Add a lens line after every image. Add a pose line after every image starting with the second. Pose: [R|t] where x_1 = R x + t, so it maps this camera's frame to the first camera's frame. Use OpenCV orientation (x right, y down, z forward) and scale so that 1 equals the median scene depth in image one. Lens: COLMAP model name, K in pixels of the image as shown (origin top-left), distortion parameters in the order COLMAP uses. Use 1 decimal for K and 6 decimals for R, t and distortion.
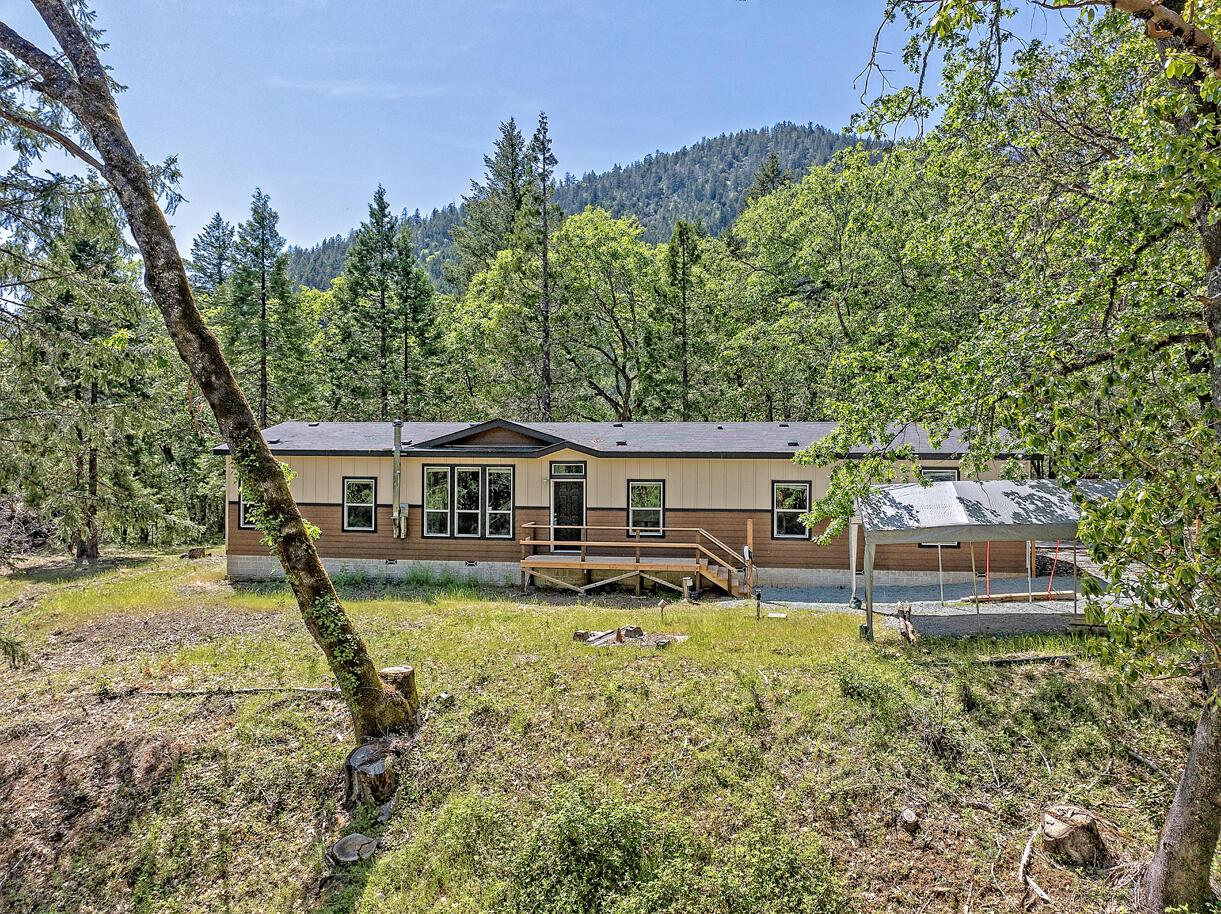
lens RADIAL K [[851.5, 0, 639.8], [0, 851.5, 457.7], [0, 0, 1]] dist [-0.100449, -0.002791]
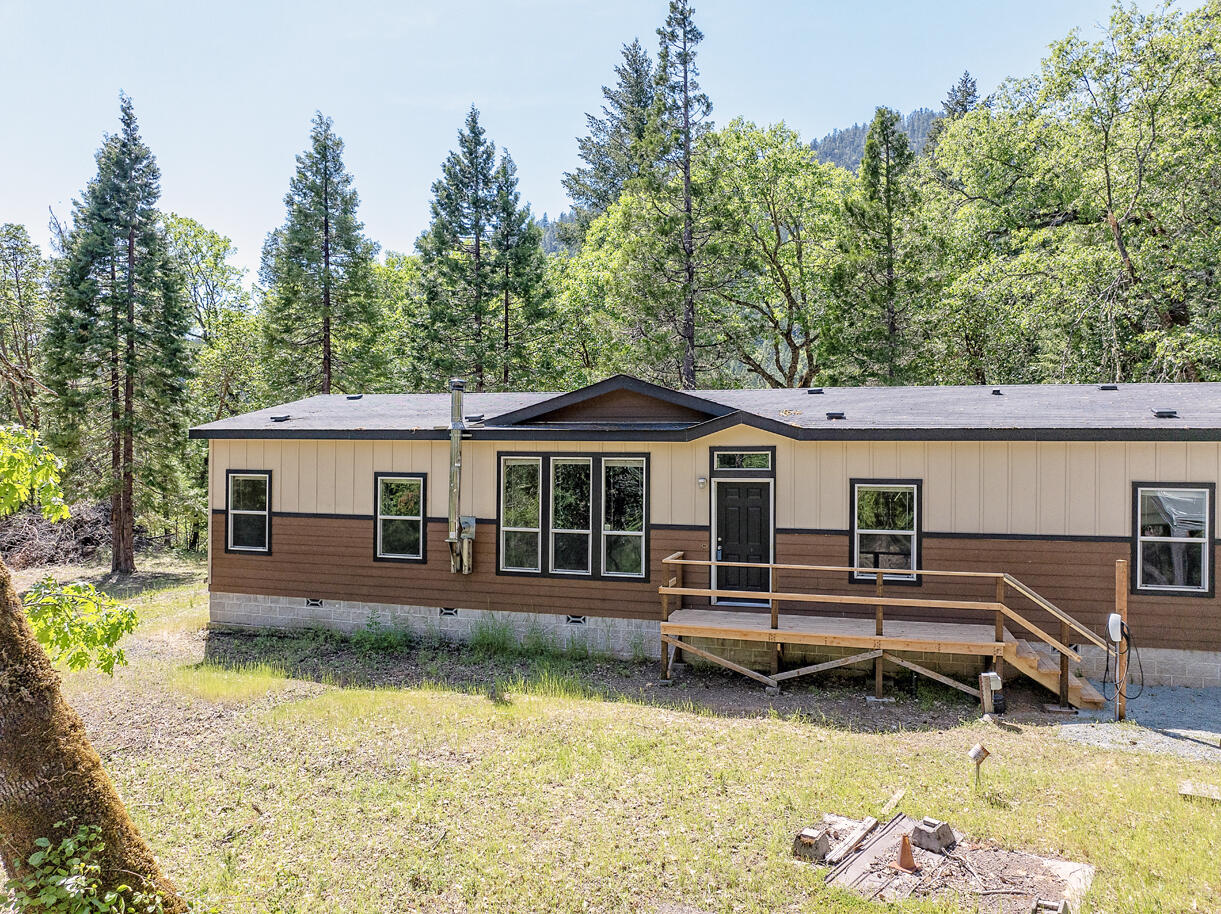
lens RADIAL K [[853.9, 0, 610.5], [0, 853.9, 457.0], [0, 0, 1]] dist [-0.001681, -0.000978]
pose [[0.983353, 0.000899, -0.181706, -0.066029], [-0.001291, 0.999997, -0.002038, 0.012082], [0.181703, 0.002239, 0.983351, 0.411122]]
